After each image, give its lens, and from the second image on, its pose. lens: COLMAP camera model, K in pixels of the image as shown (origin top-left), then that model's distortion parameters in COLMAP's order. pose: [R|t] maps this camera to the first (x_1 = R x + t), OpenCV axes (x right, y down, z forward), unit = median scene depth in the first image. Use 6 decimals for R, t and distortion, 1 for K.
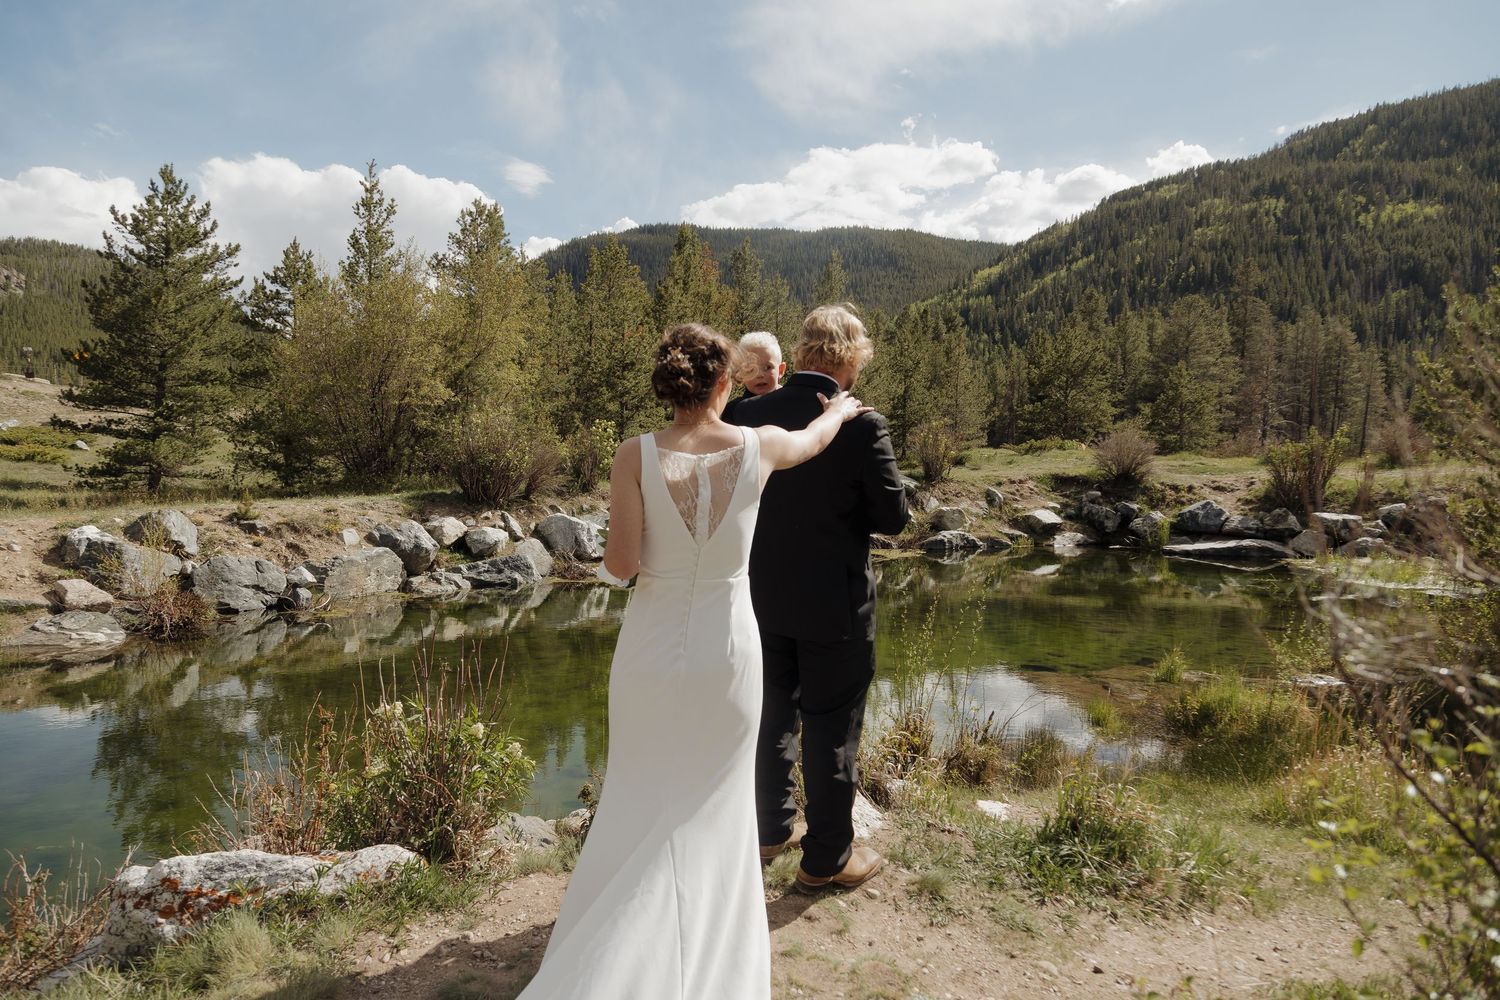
lens RADIAL K [[1012.1, 0, 748.5], [0, 1012.1, 510.3], [0, 0, 1]] dist [0.016474, 0.008674]
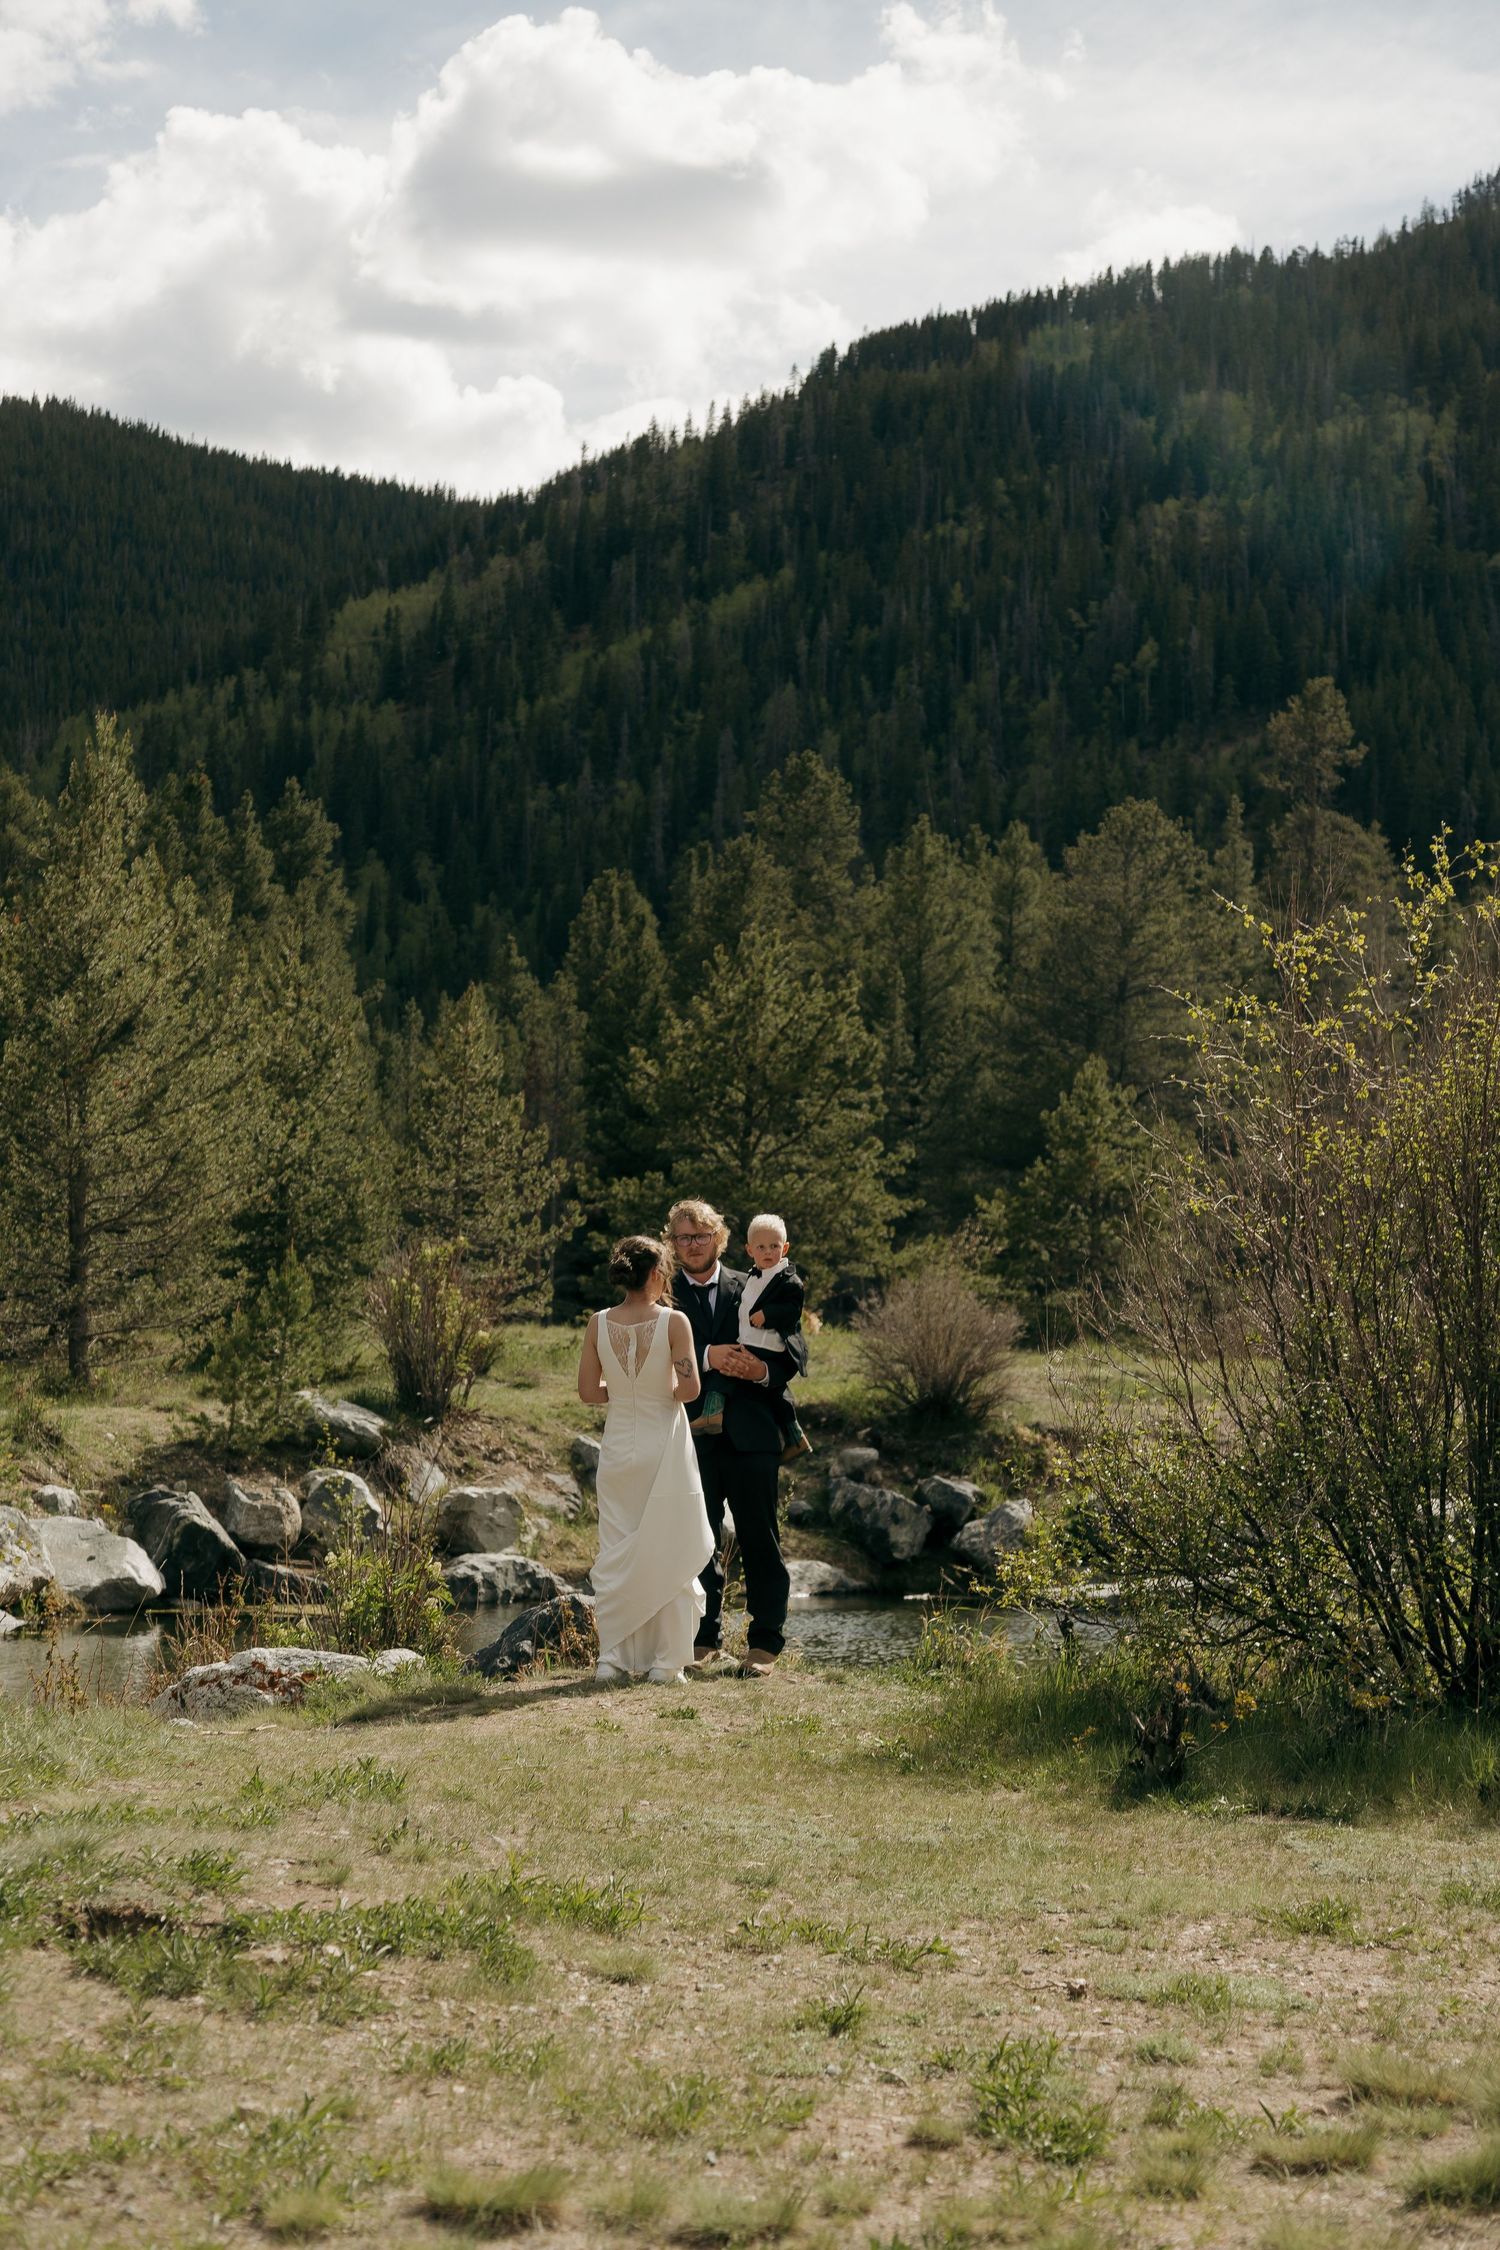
lens RADIAL K [[5020.7, 0, 750.7], [0, 5020.7, 1129.0], [0, 0, 1]] dist [0.186058, -0.007083]
pose [[0.947912, 0.023946, 0.317632, -0.243127], [0.007751, 0.995141, -0.098153, 0.040016], [-0.318439, 0.095502, 0.943120, -0.622958]]
